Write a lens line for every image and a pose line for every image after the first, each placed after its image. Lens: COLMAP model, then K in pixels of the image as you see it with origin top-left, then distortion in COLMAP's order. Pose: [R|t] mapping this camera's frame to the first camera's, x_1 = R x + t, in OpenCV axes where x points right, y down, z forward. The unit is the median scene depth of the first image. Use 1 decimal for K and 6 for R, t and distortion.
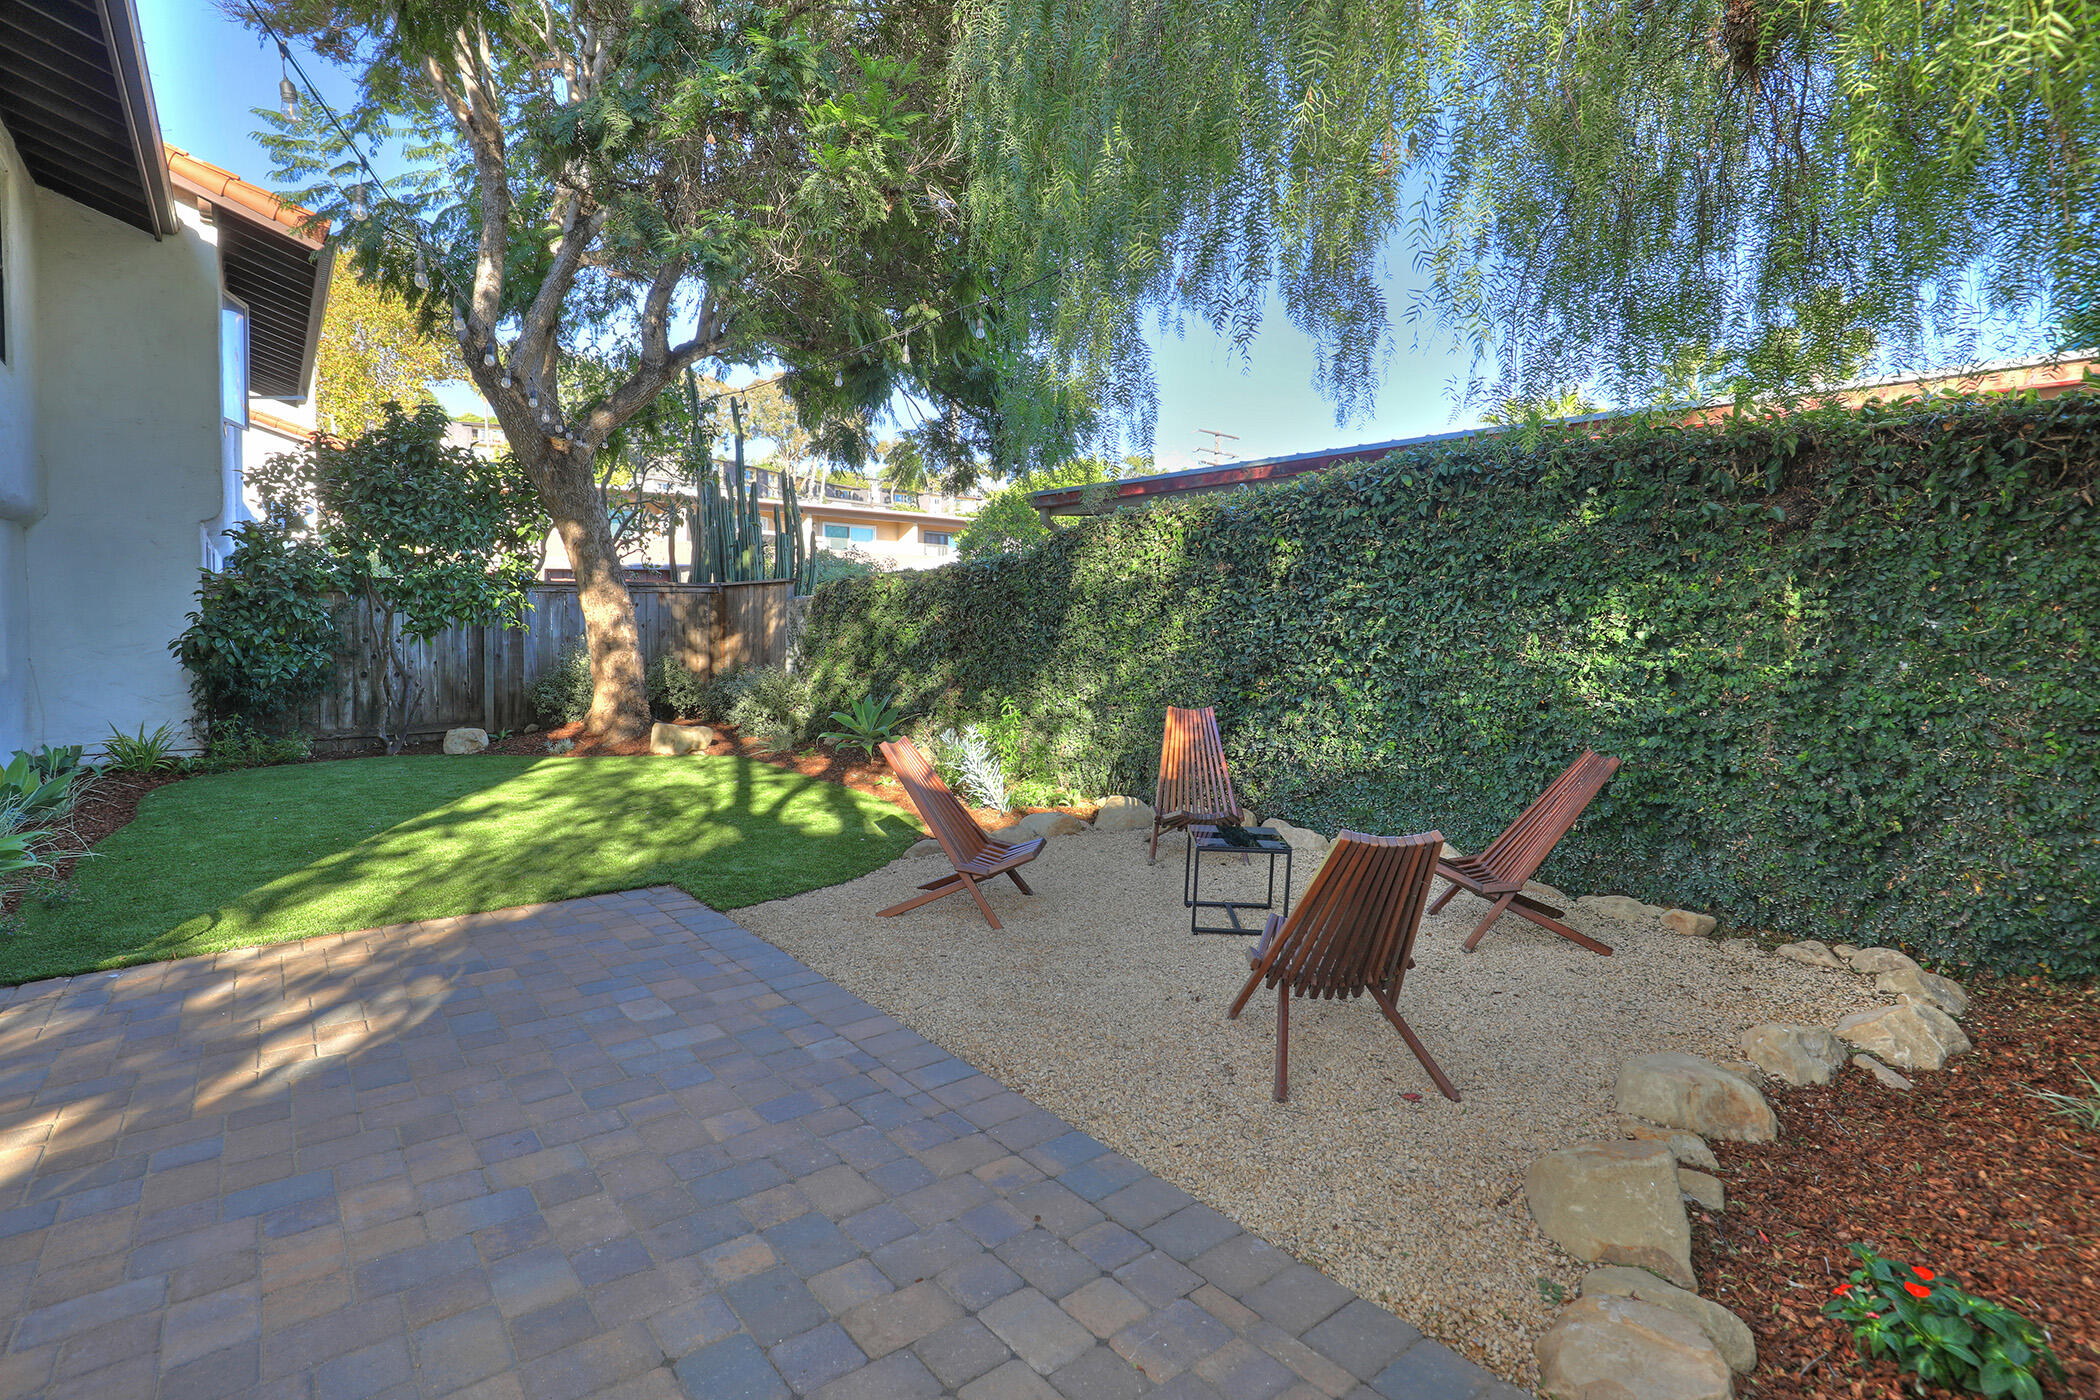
lens RADIAL K [[975.9, 0, 1044.0], [0, 975.9, 715.6], [0, 0, 1]] dist [-0.014608, 0.000273]
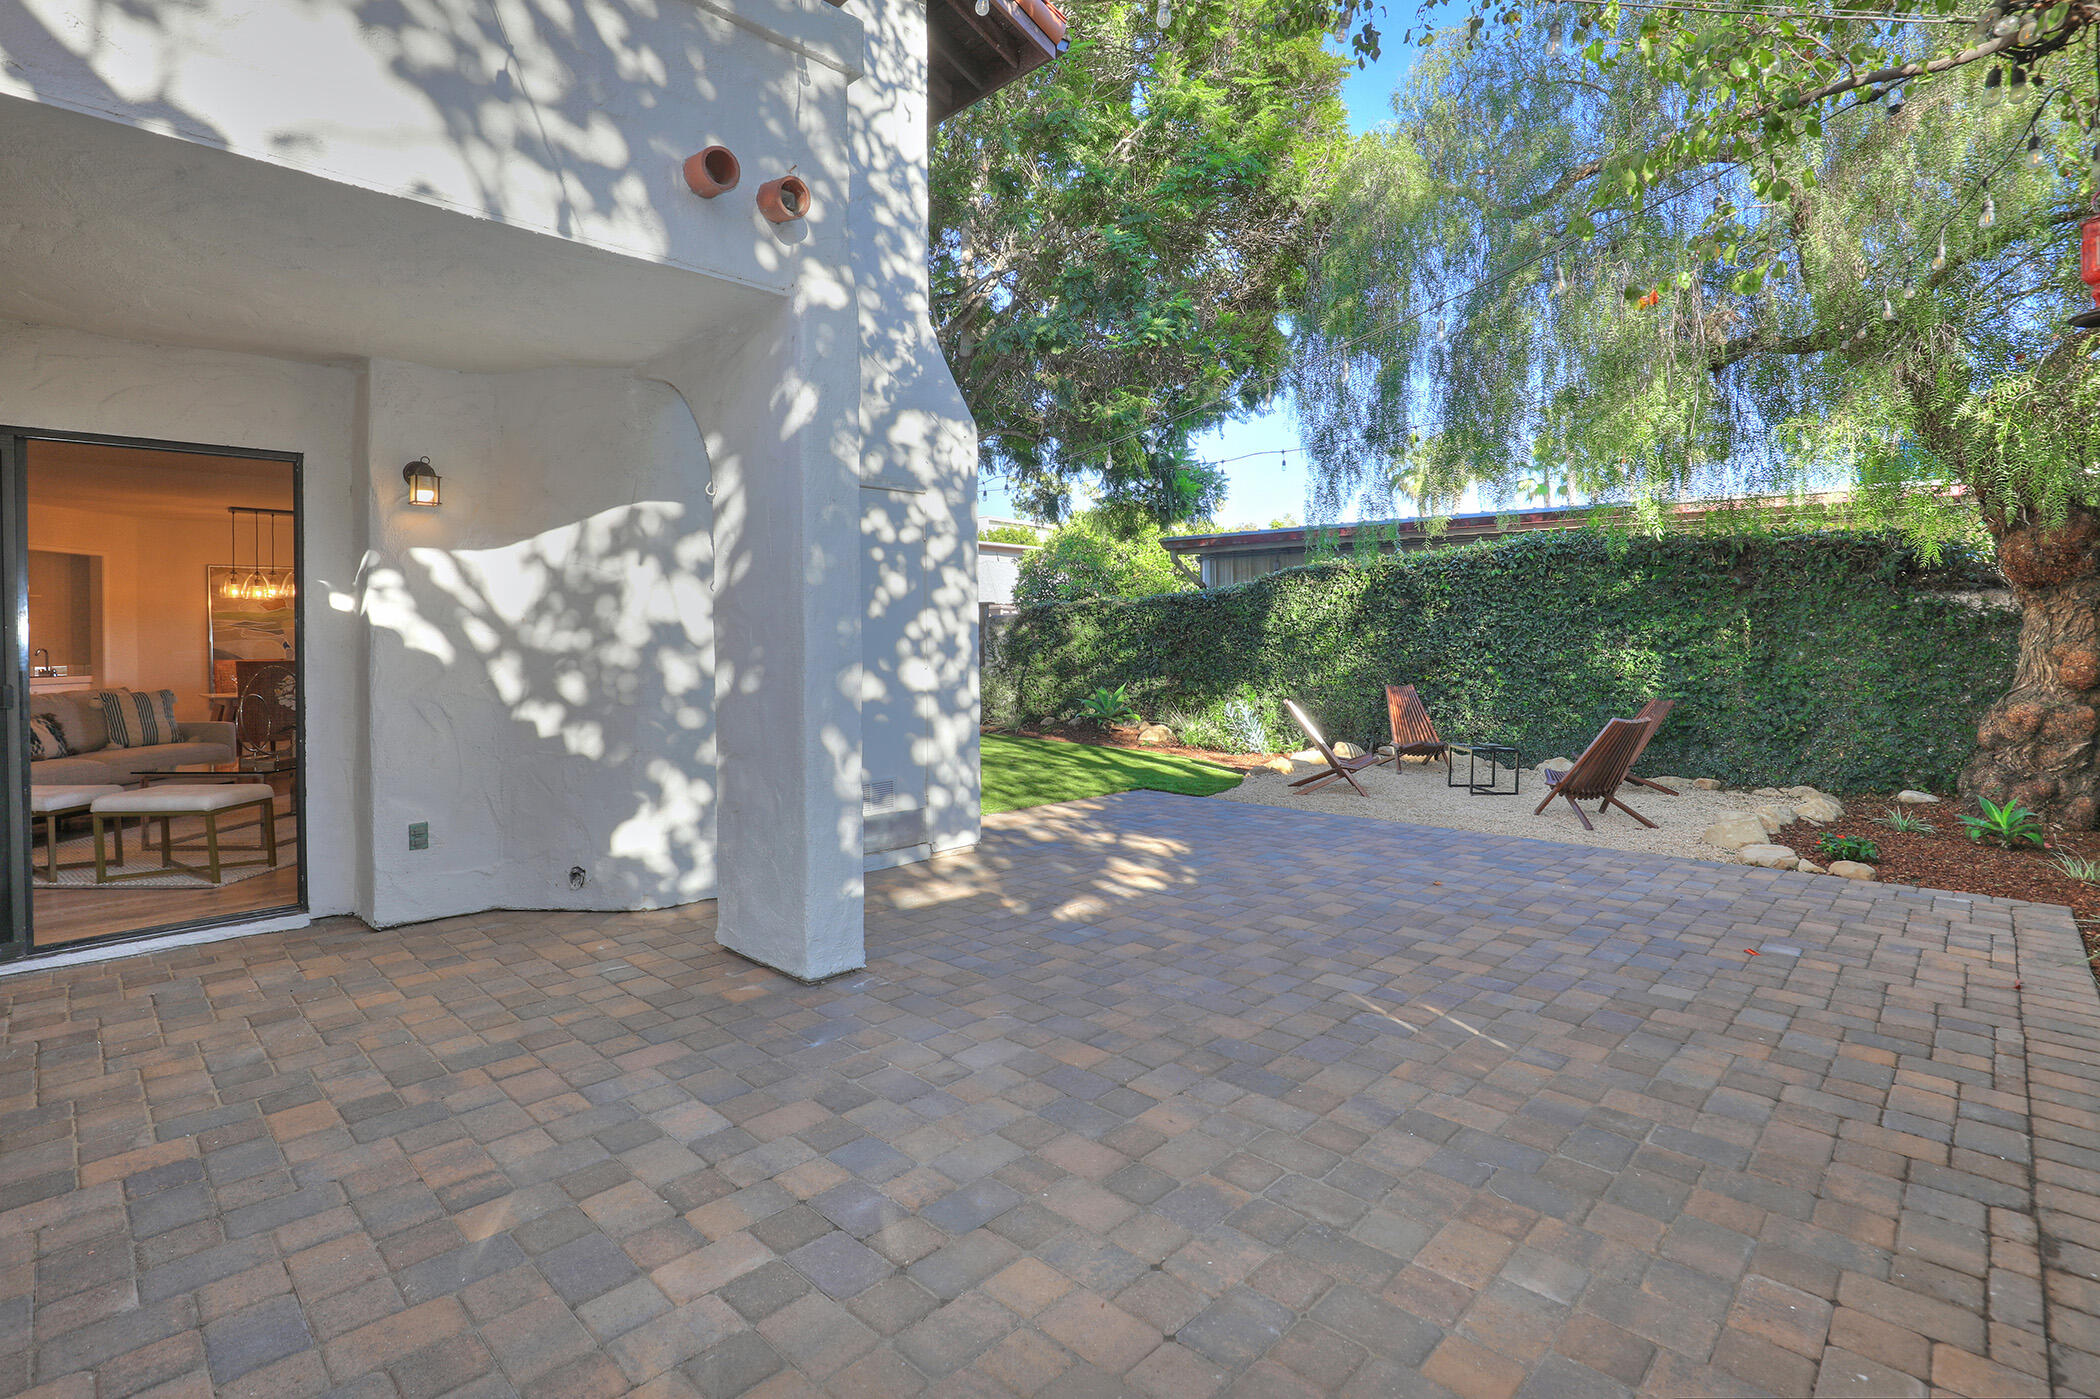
lens RADIAL K [[975.9, 0, 1035.7], [0, 975.9, 651.5], [0, 0, 1]] dist [-0.014608, 0.000273]
pose [[0.995812, -0.009412, 0.090941, -0.945650], [0.016166, 0.997140, -0.073823, 0.071531], [-0.089986, 0.074984, 0.993116, -0.930041]]
